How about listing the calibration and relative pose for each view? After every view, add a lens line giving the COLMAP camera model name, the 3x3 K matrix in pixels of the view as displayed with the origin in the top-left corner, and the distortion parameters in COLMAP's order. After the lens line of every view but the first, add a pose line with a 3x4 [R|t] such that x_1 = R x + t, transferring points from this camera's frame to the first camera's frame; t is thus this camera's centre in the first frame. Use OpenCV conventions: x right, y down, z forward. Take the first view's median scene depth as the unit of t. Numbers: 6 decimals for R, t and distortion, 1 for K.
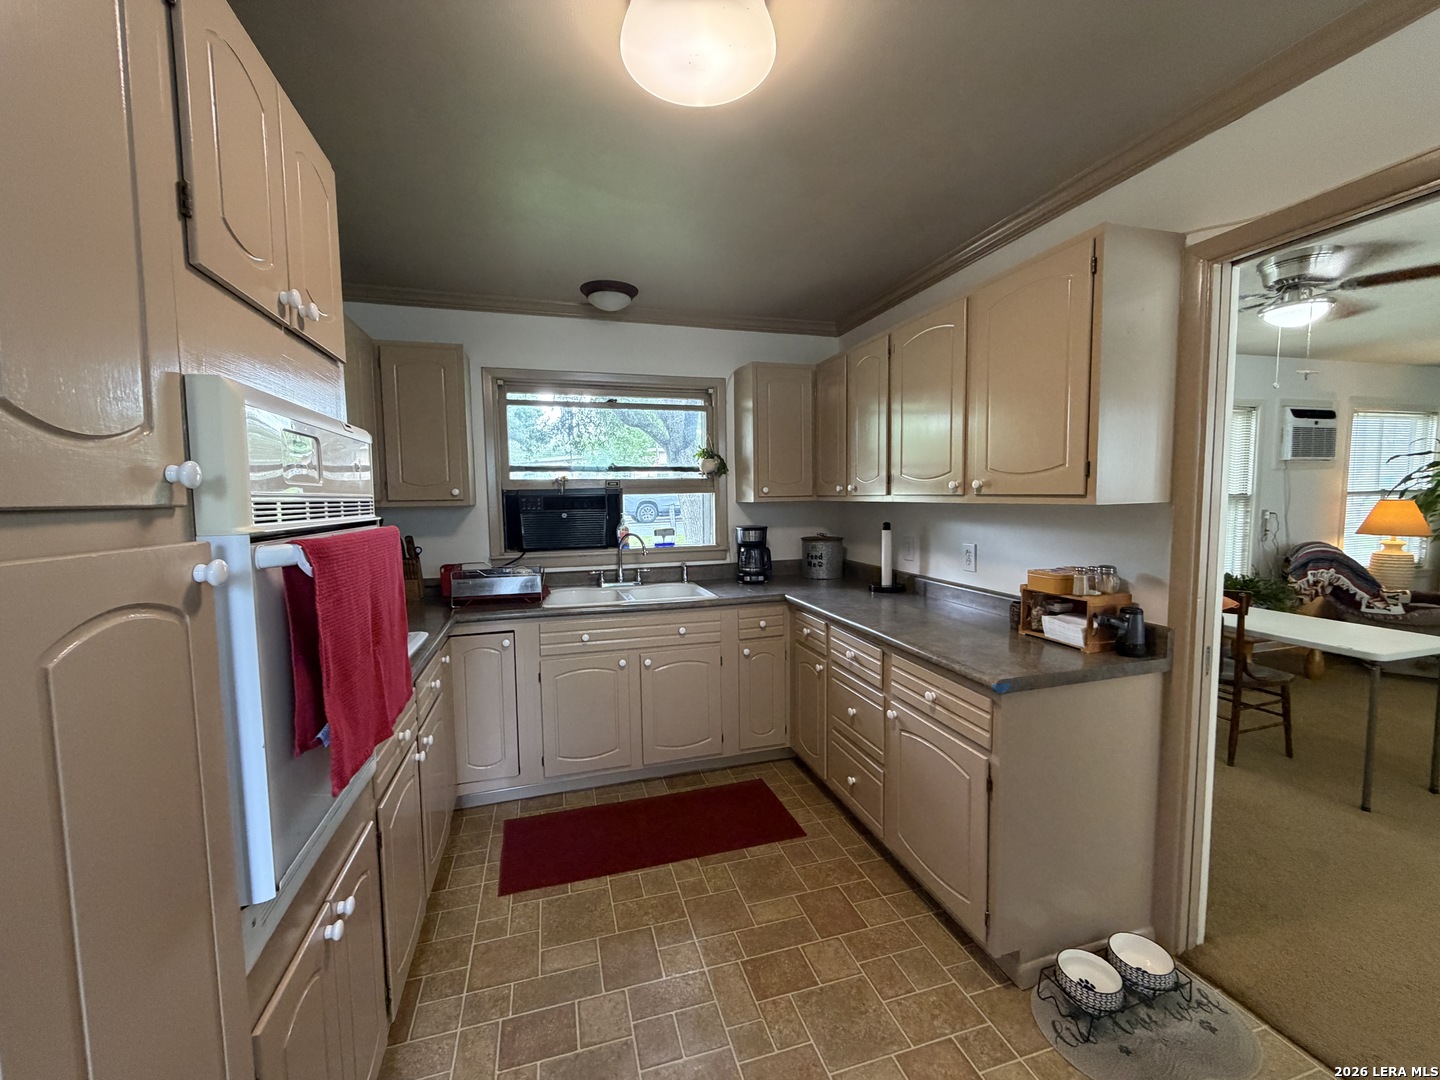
lens RADIAL K [[574.7, 0, 716.2], [0, 574.7, 537.8], [0, 0, 1]] dist [-0.000421, 0.000044]
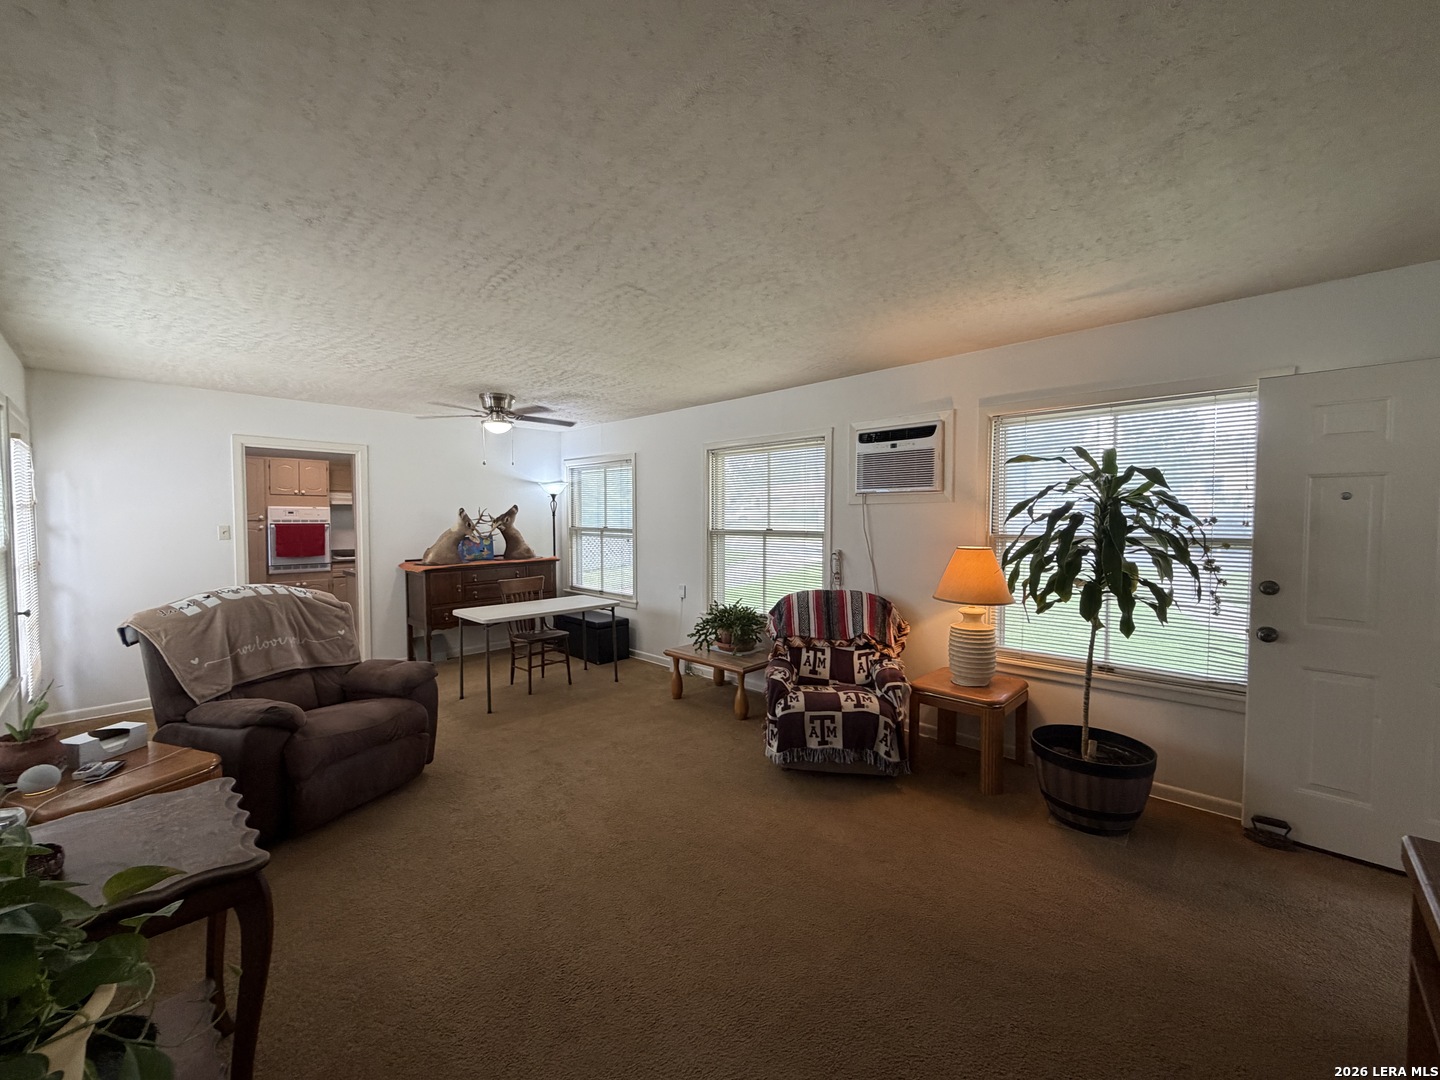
lens RADIAL K [[574.7, 0, 716.7], [0, 574.7, 537.5], [0, 0, 1]] dist [-0.000421, 0.000044]
pose [[0.498335, 0.048713, -0.865615, 2.338413], [-0.074075, 0.997162, 0.013471, -0.094939], [0.863814, 0.057407, 0.500529, 0.570401]]
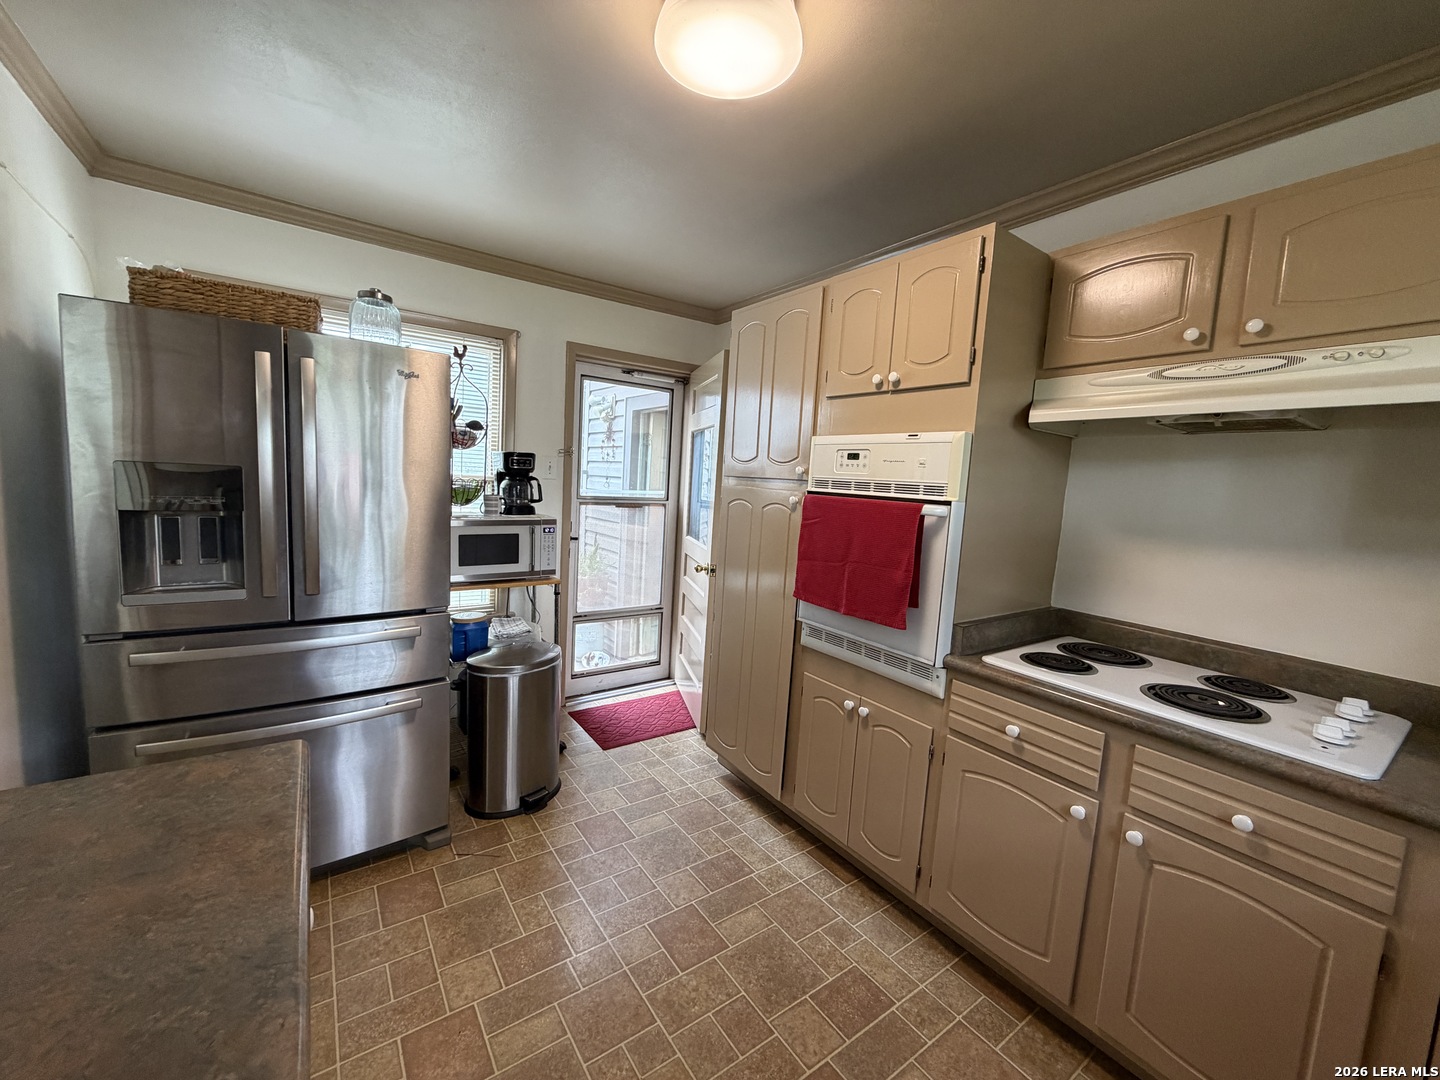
lens RADIAL K [[574.7, 0, 714.5], [0, 574.7, 538.9], [0, 0, 1]] dist [-0.000421, 0.000044]
pose [[-0.945640, -0.003113, -0.325202, 0.122576], [-0.064708, 0.981762, 0.178762, -0.056077], [0.318714, 0.190087, -0.928595, 0.793789]]
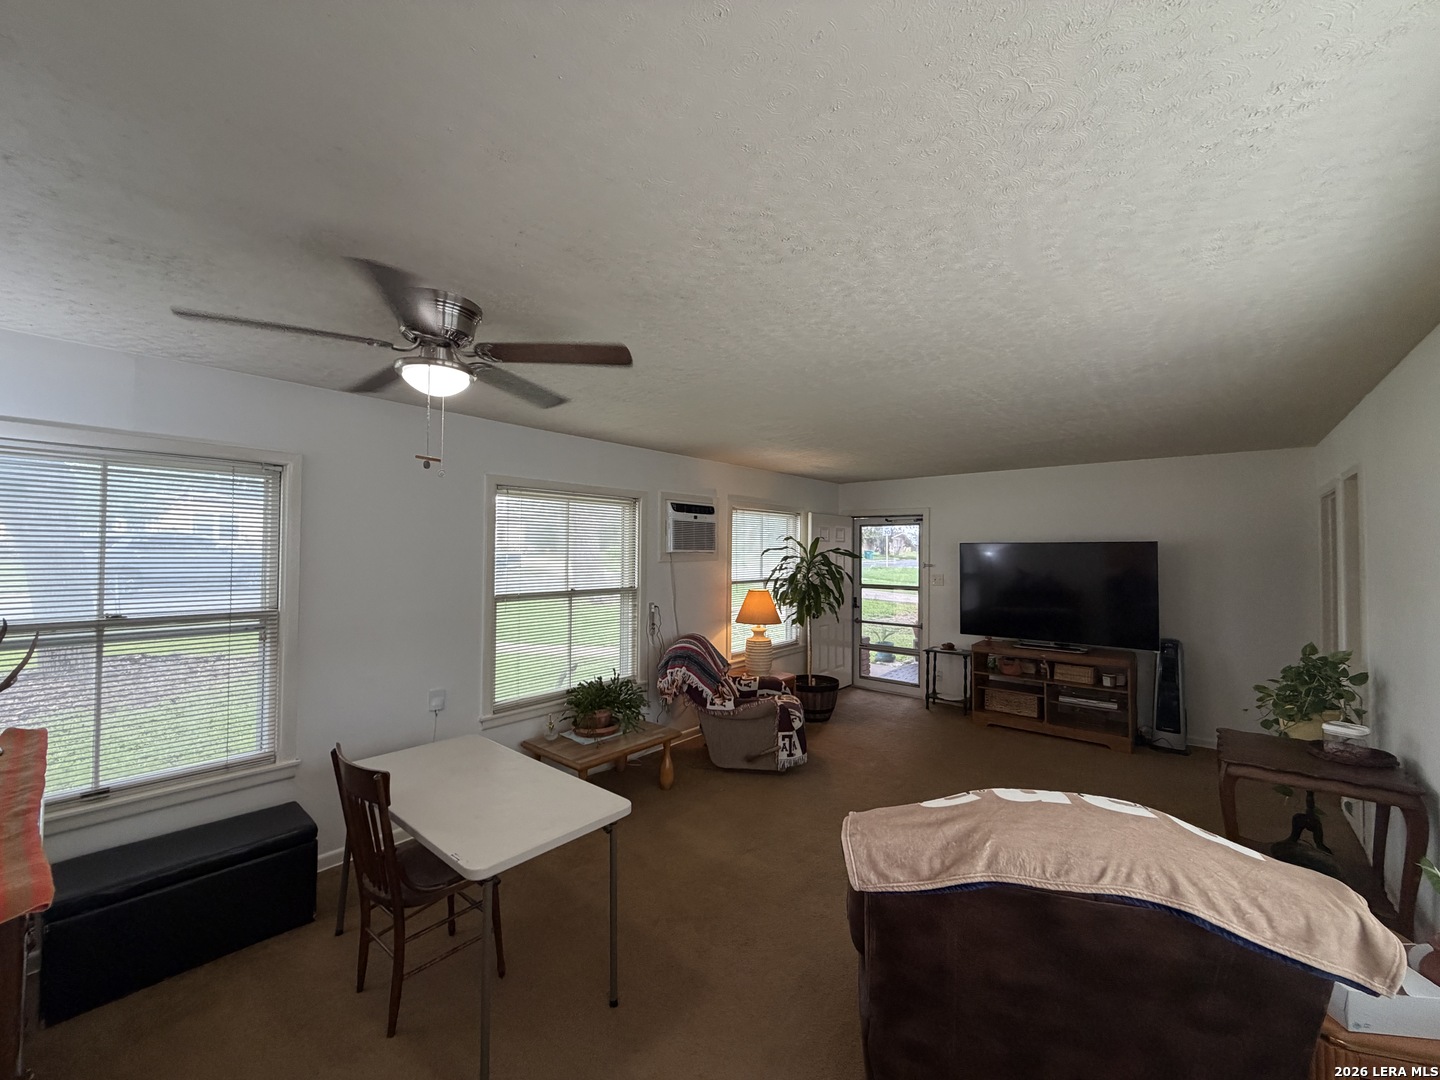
lens RADIAL K [[574.7, 0, 708.2], [0, 574.7, 541.8], [0, 0, 1]] dist [-0.000421, 0.000044]
pose [[0.840060, 0.029766, 0.541677, 0.722618], [0.026489, 0.995052, -0.095760, -0.080538], [-0.541847, 0.094793, 0.835114, 0.175332]]
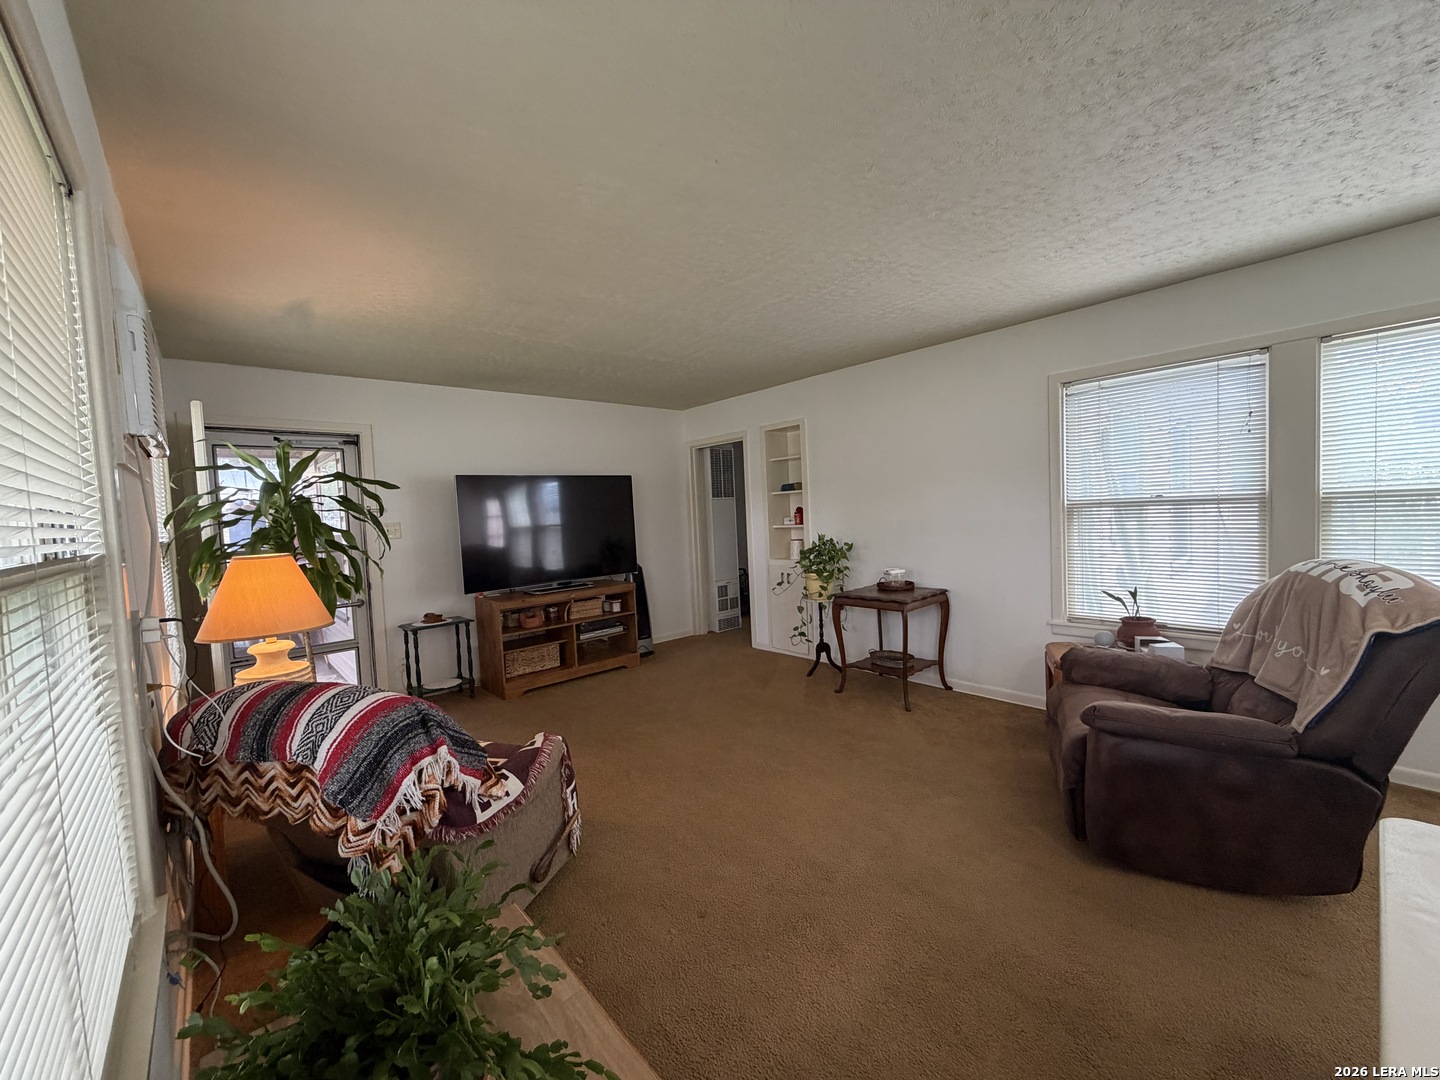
lens RADIAL K [[574.7, 0, 717.5], [0, 574.7, 541.0], [0, 0, 1]] dist [-0.000421, 0.000044]
pose [[-0.444451, -0.009418, 0.895754, 0.873441], [0.120135, 0.990285, 0.070021, -0.091408], [-0.887711, 0.138732, -0.439002, 1.252391]]
